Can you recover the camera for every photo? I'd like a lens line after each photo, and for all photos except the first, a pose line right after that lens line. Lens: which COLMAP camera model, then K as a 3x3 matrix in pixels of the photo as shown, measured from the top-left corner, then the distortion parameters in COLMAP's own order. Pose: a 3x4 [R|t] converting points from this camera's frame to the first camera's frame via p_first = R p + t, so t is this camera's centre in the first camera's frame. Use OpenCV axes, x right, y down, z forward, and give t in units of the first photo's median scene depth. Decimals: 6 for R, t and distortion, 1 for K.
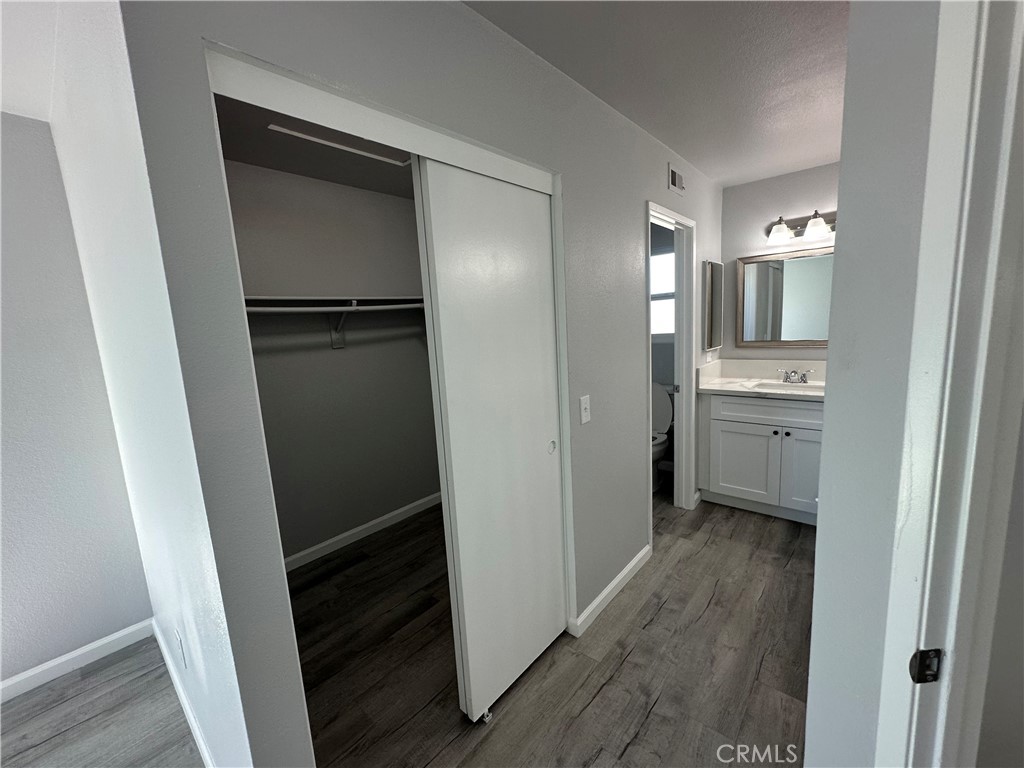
lens RADIAL K [[409.8, 0, 516.2], [0, 409.8, 383.4], [0, 0, 1]] dist [-0.003024, 0.001319]
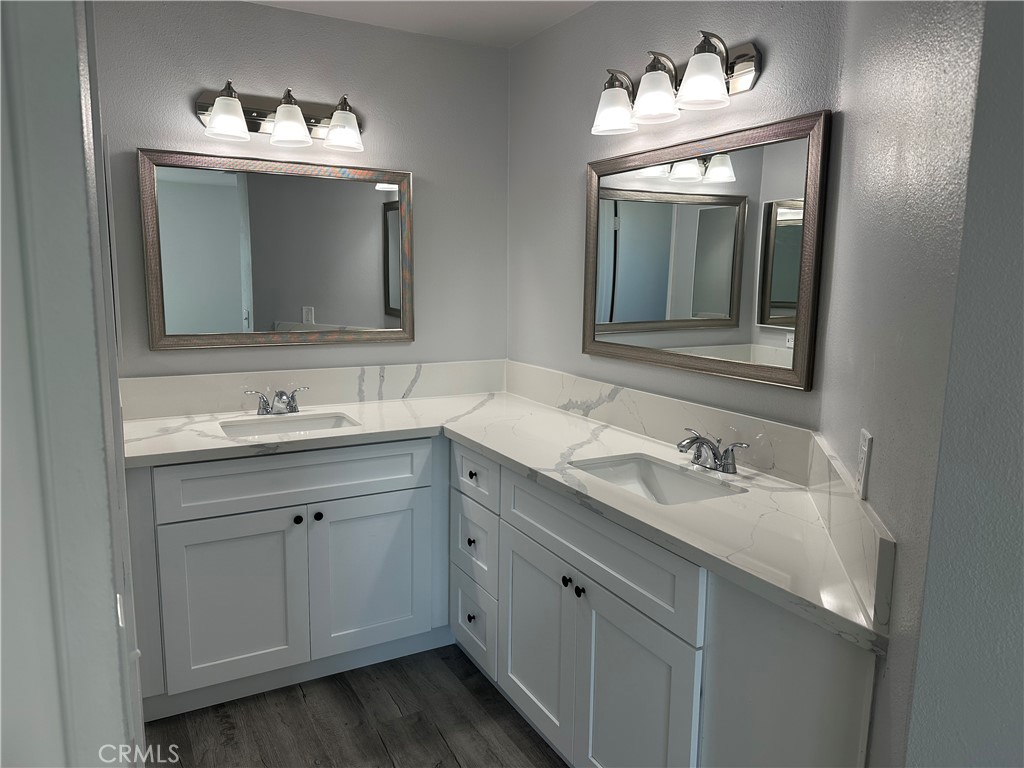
lens RADIAL K [[719.3, 0, 504.2], [0, 719.3, 379.4], [0, 0, 1]] dist [0.046427, -0.040370]
pose [[0.345869, -0.077423, 0.935083, -0.085688], [0.103346, 0.993670, 0.044048, -0.060220], [-0.932574, 0.081402, 0.351681, 0.436440]]
